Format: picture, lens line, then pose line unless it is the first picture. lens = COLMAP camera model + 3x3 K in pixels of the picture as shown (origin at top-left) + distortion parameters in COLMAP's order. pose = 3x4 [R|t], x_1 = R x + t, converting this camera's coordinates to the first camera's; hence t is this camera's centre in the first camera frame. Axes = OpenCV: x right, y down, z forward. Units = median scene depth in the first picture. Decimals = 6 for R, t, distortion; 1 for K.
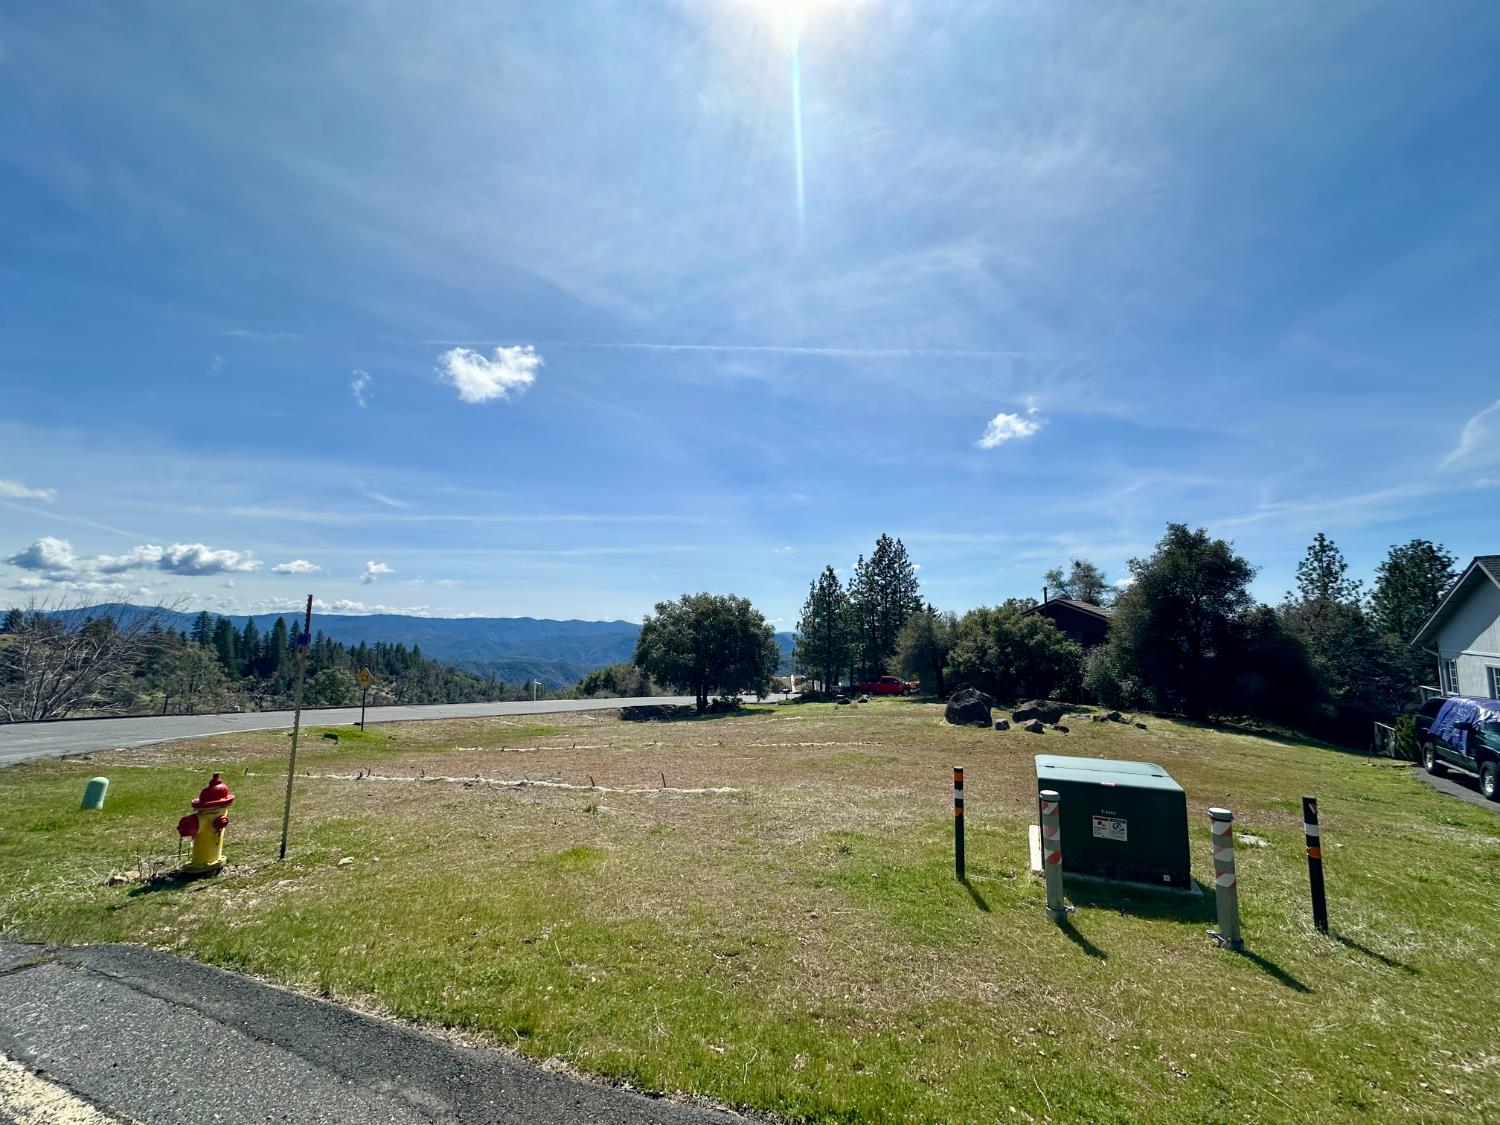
lens RADIAL K [[605.8, 0, 743.6], [0, 605.8, 586.9], [0, 0, 1]] dist [-0.001111, 0.000034]
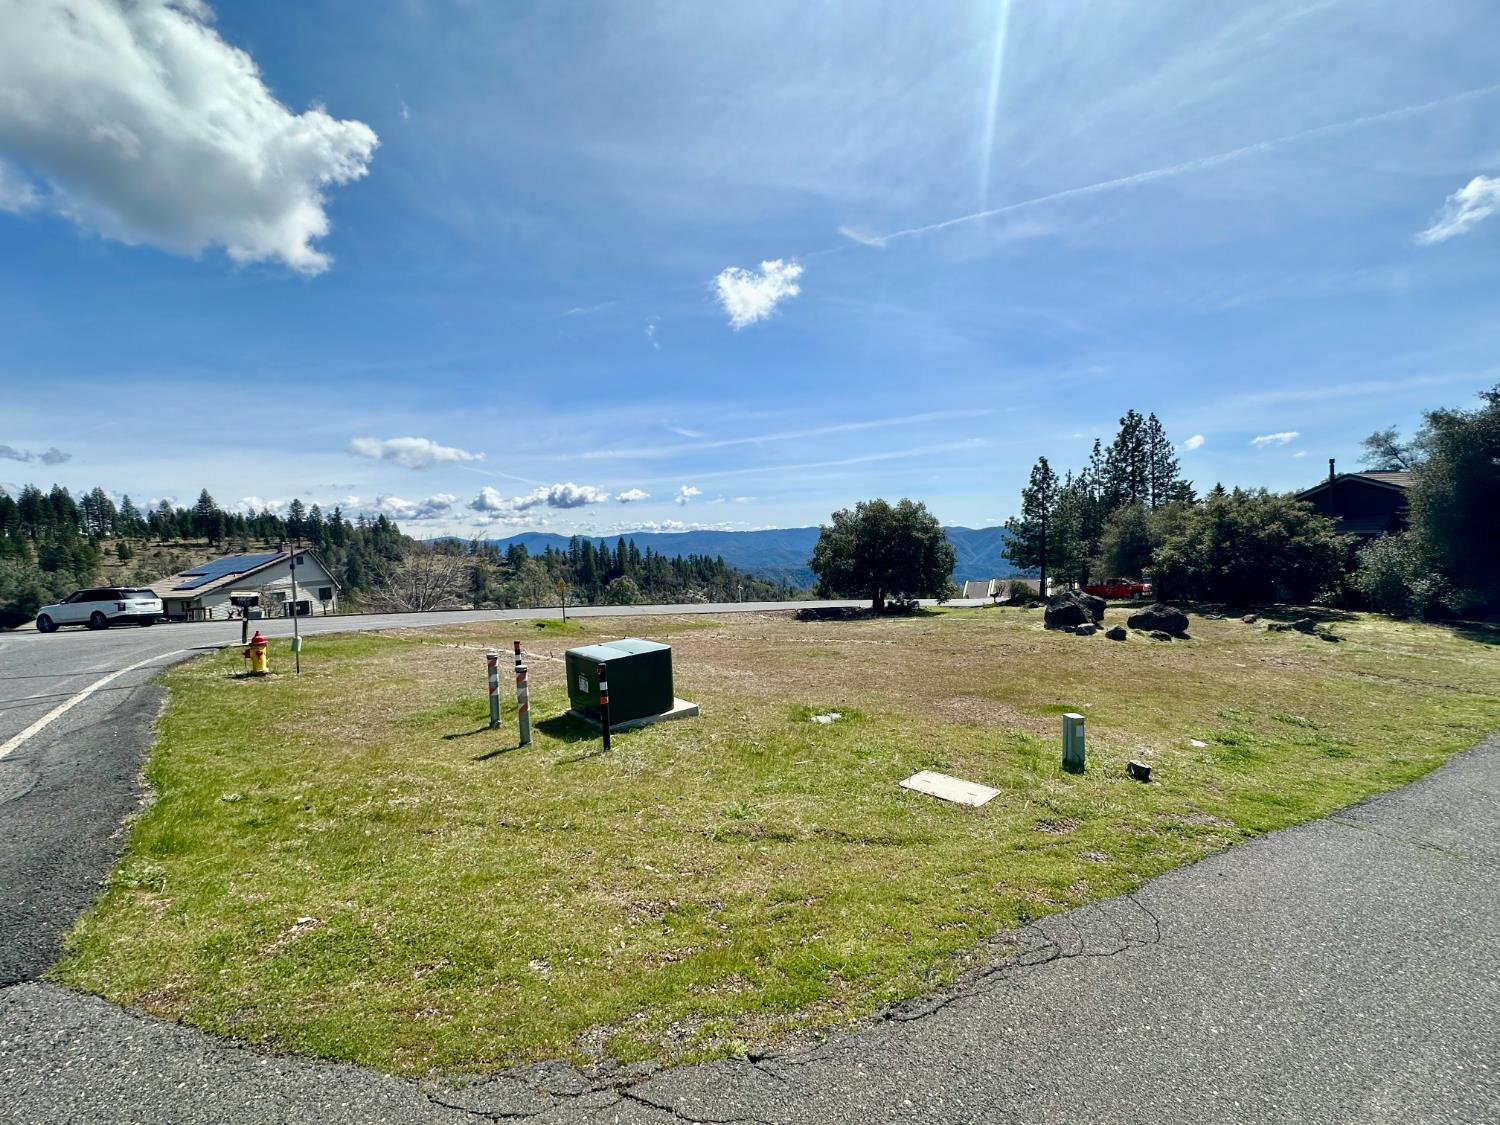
lens RADIAL K [[604.5, 0, 750.0], [0, 604.5, 562.5], [0, 0, 1]] dist [-0.002765, -0.000156]
pose [[0.891601, -0.023740, -0.452199, 0.038520], [0.076026, 0.992298, 0.097804, -0.000061], [0.446394, -0.121581, 0.886539, -0.001685]]
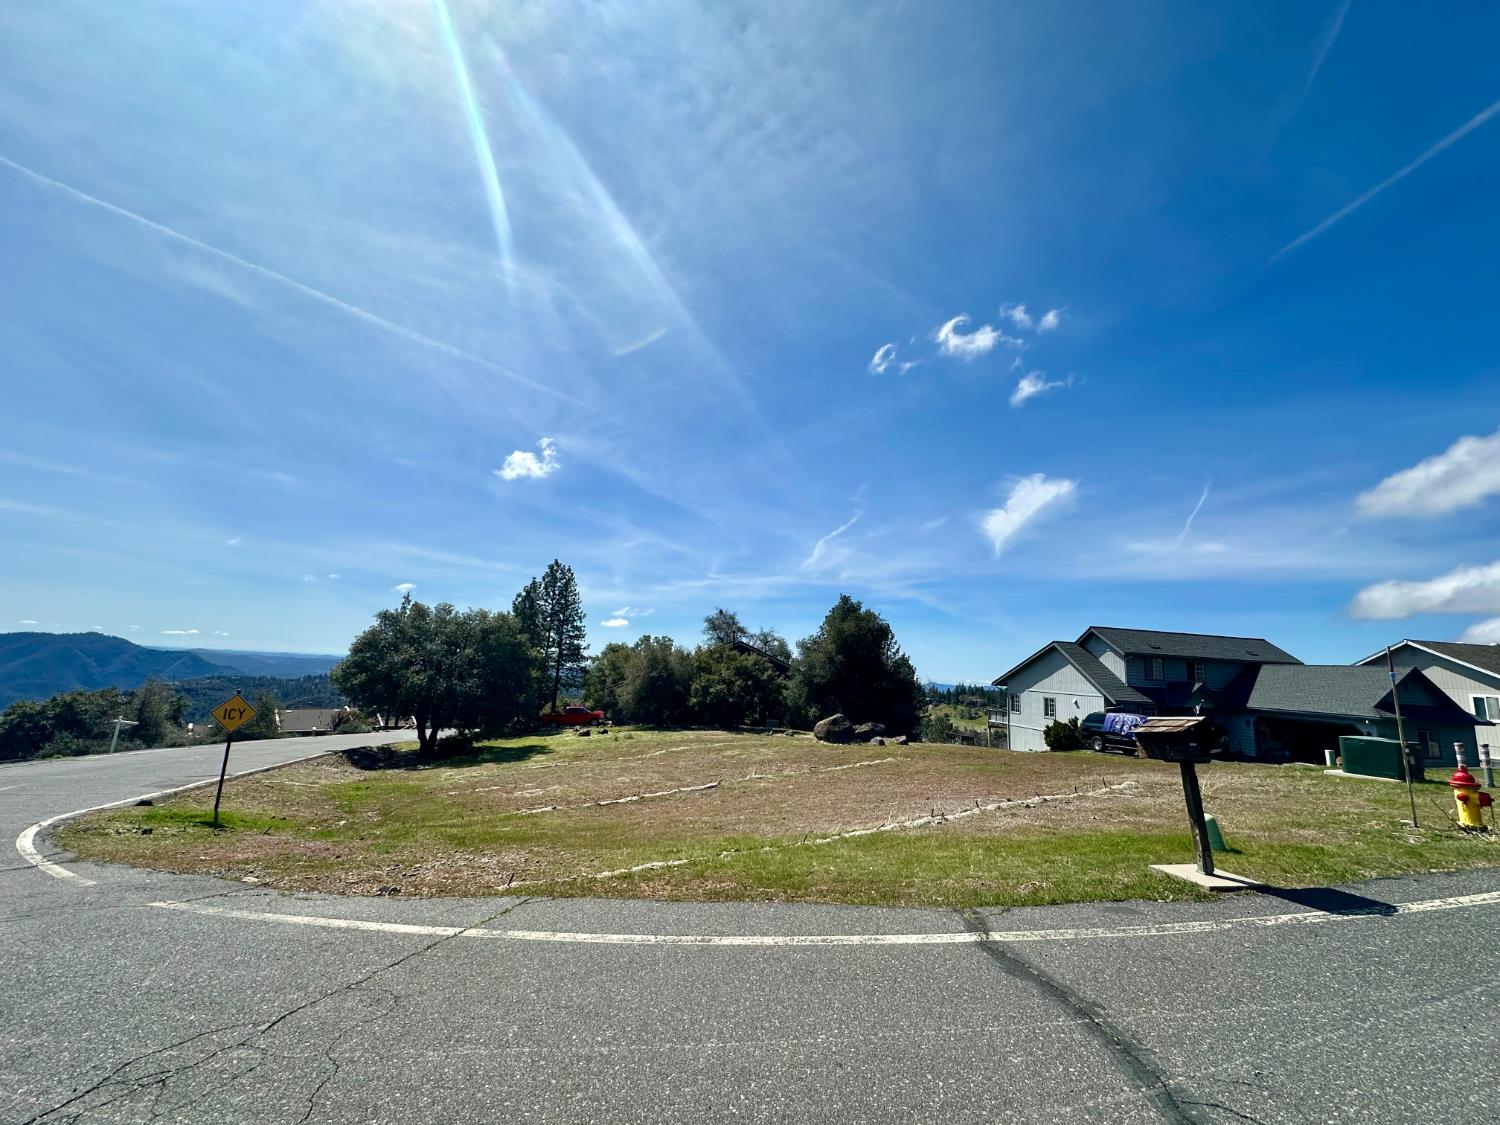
lens RADIAL K [[612.2, 0, 751.5], [0, 612.2, 630.4], [0, 0, 1]] dist [-0.000798, -0.000154]
pose [[0.694105, 0.082398, 0.715143, -0.069519], [-0.098731, 0.994936, -0.018809, 0.003860], [-0.713071, -0.057551, 0.698725, 0.025311]]
